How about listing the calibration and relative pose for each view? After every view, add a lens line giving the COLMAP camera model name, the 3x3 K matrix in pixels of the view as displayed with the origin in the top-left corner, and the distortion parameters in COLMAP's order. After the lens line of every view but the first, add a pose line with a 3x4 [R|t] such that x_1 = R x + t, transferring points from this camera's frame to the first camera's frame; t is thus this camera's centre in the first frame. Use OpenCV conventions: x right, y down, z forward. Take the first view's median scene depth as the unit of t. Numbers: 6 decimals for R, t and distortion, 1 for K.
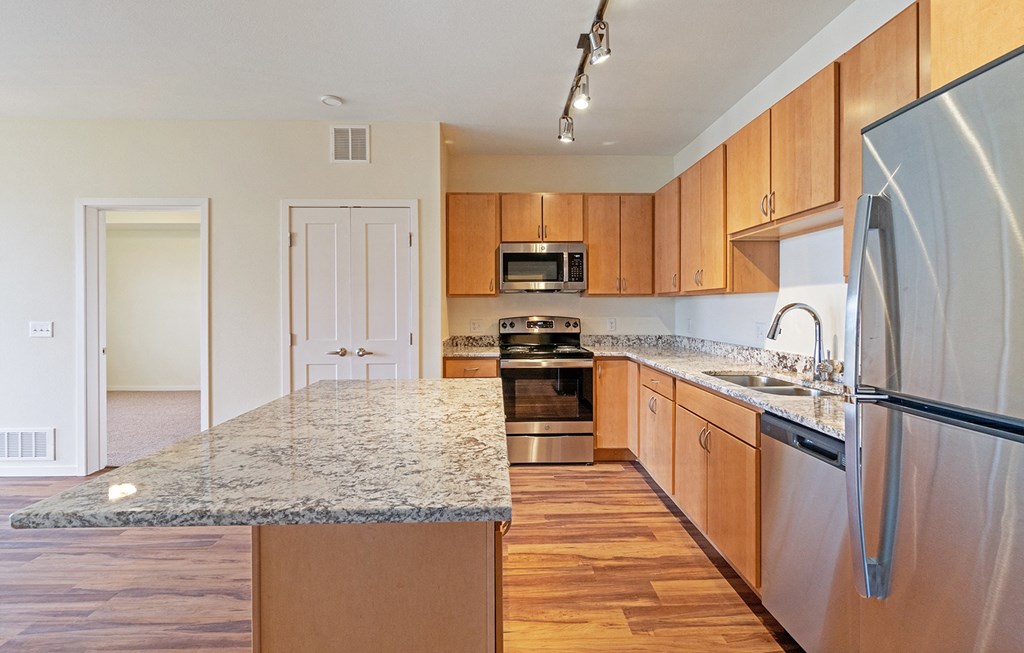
lens RADIAL K [[453.8, 0, 503.8], [0, 453.8, 309.8], [0, 0, 1]] dist [-0.002686, -0.000023]
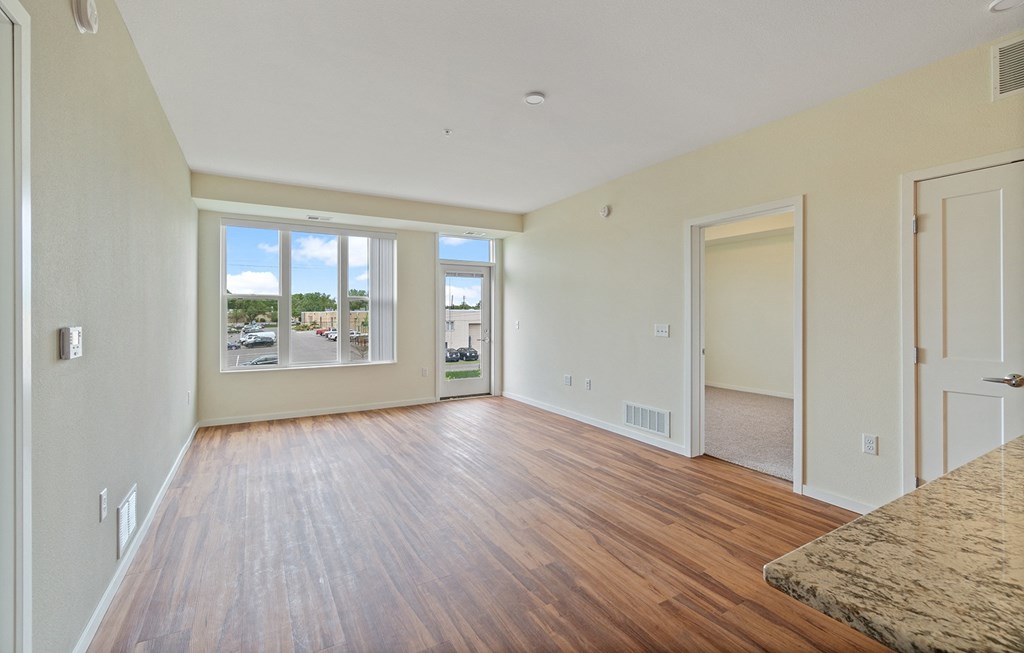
lens RADIAL K [[453.8, 0, 526.7], [0, 453.8, 313.0], [0, 0, 1]] dist [-0.002686, -0.000023]
pose [[0.503294, 0.000230, -0.864115, -0.191490], [-0.005434, 0.999981, -0.002899, 0.000636], [0.864098, 0.006155, 0.503286, 0.068388]]
